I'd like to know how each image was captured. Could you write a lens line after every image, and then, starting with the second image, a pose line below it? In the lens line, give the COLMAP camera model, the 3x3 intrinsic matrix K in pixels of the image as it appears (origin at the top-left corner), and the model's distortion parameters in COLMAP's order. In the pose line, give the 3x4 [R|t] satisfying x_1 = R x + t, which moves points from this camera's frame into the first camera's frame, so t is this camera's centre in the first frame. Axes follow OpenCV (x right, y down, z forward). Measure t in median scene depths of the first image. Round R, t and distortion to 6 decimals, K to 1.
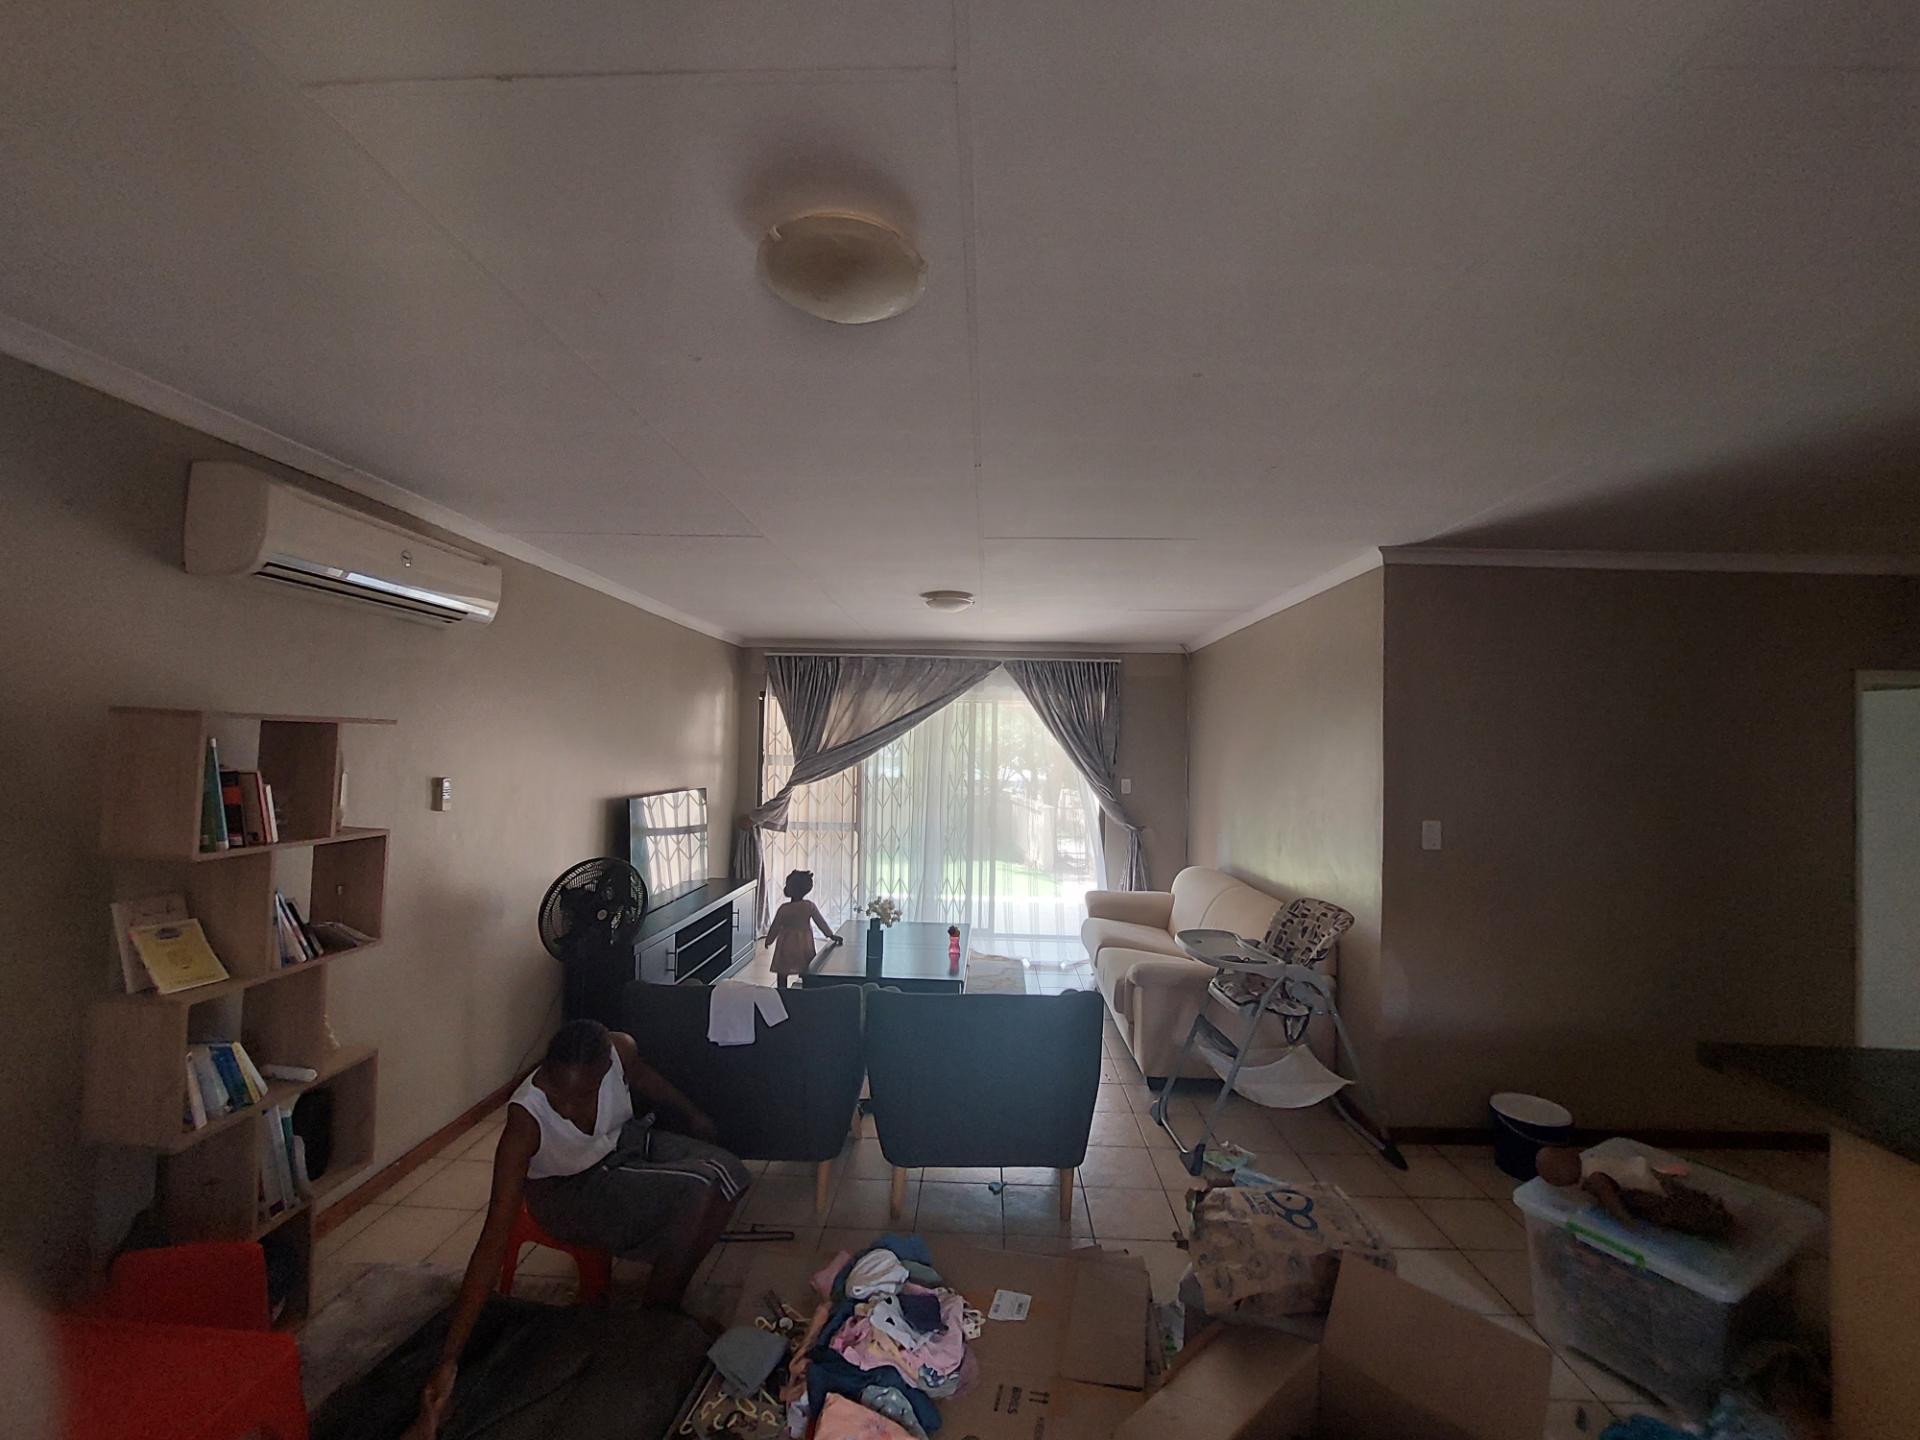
lens RADIAL K [[768.5, 0, 969.6], [0, 768.5, 719.3], [0, 0, 1]] dist [-0.017949, 0.000834]
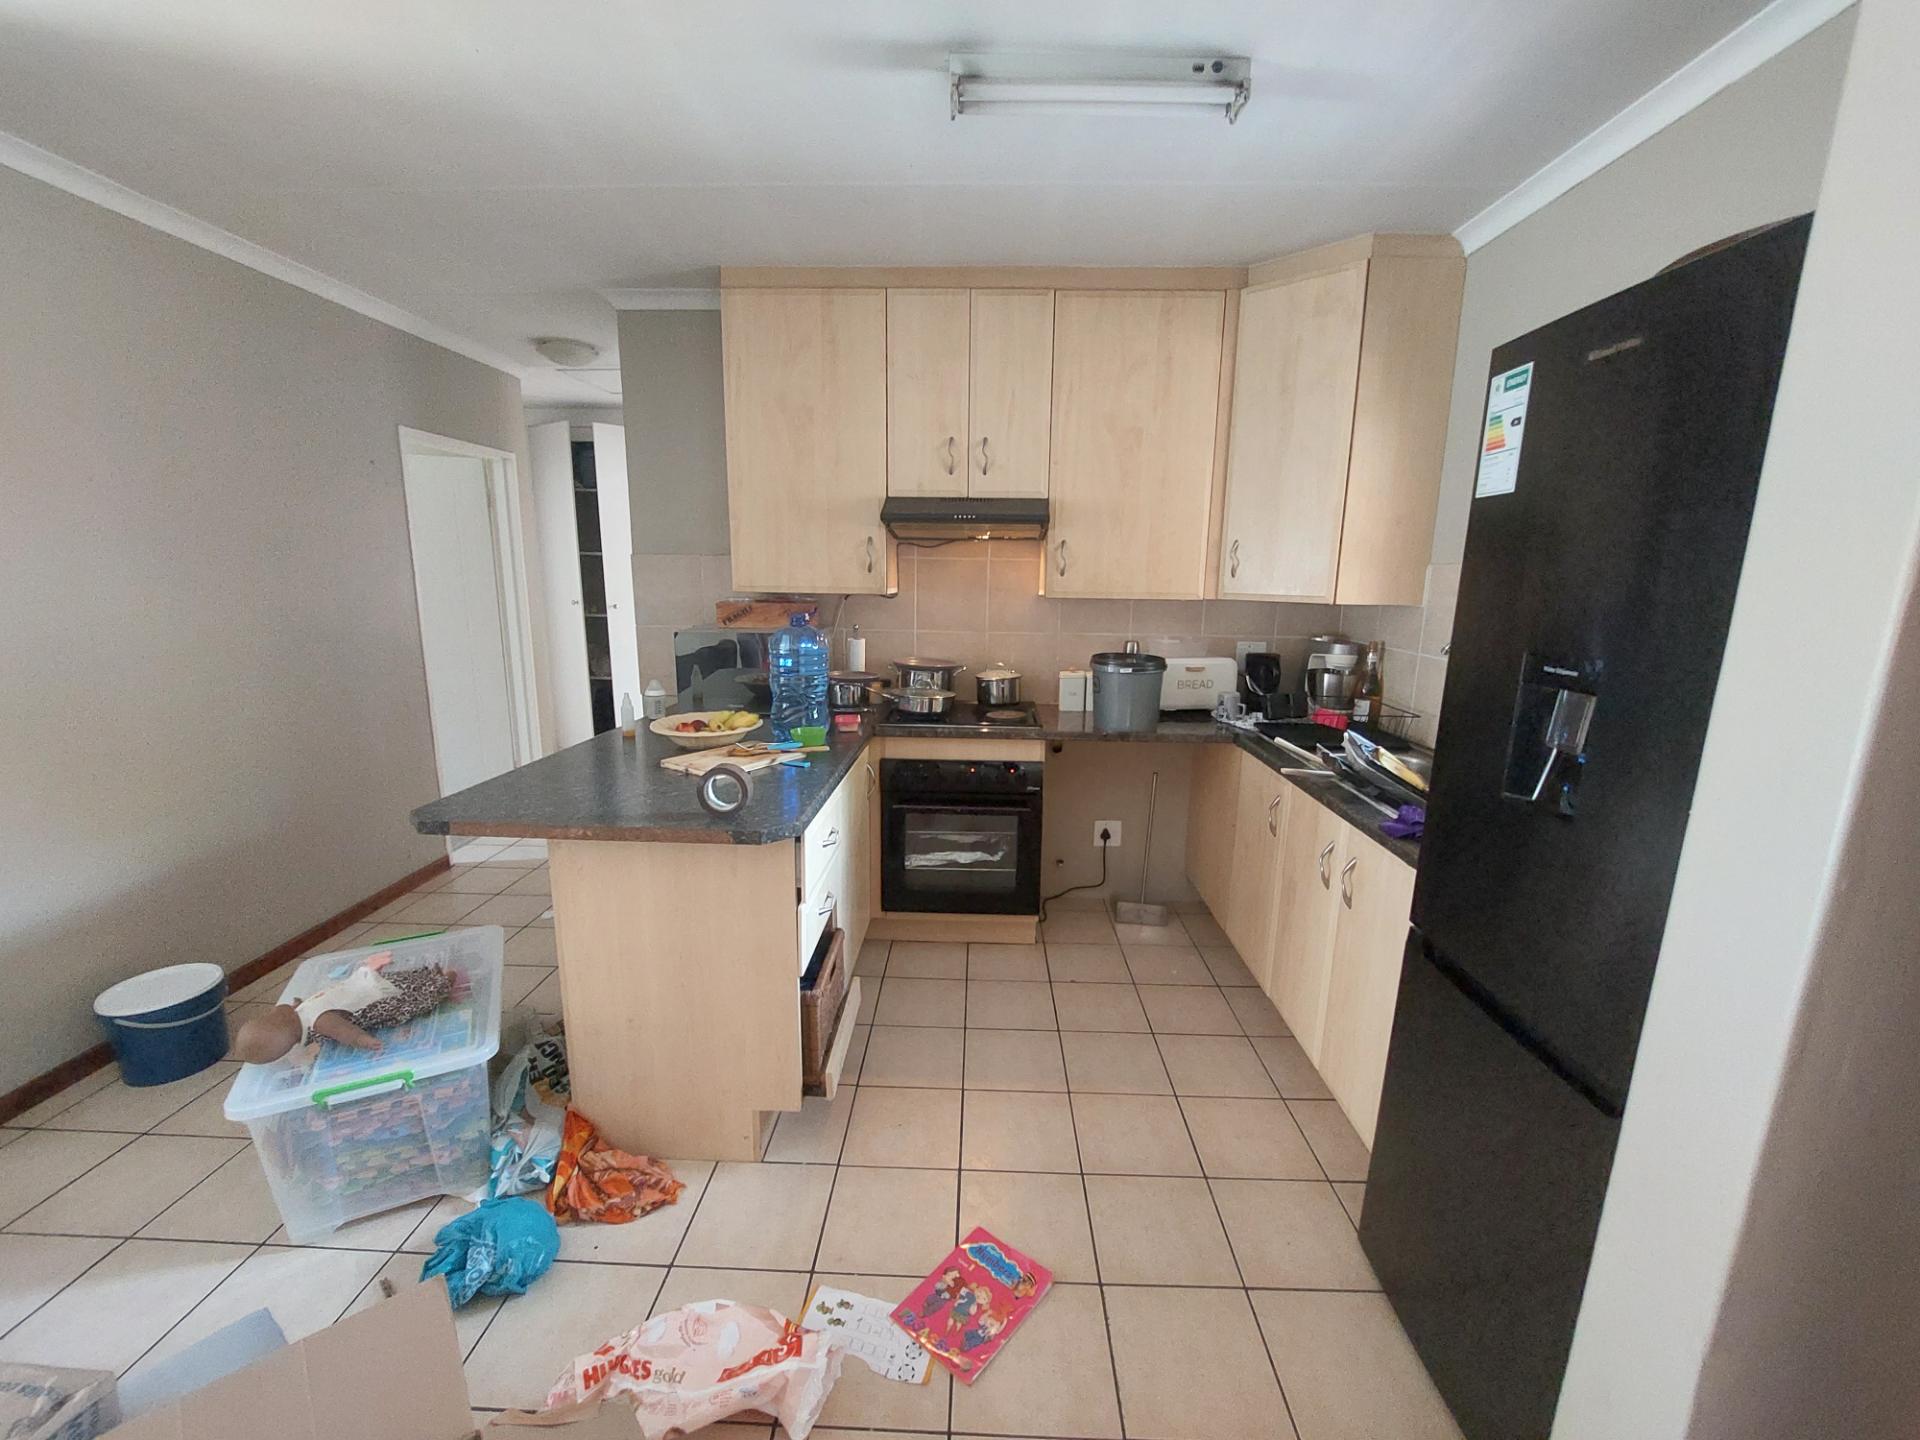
lens RADIAL K [[768.5, 0, 967.4], [0, 768.5, 729.9], [0, 0, 1]] dist [-0.017949, 0.000834]
pose [[0.004022, -0.216559, 0.976261, 0.136001], [-0.056038, 0.974686, 0.216440, 0.110585], [-0.998421, -0.055578, -0.008216, 0.370557]]
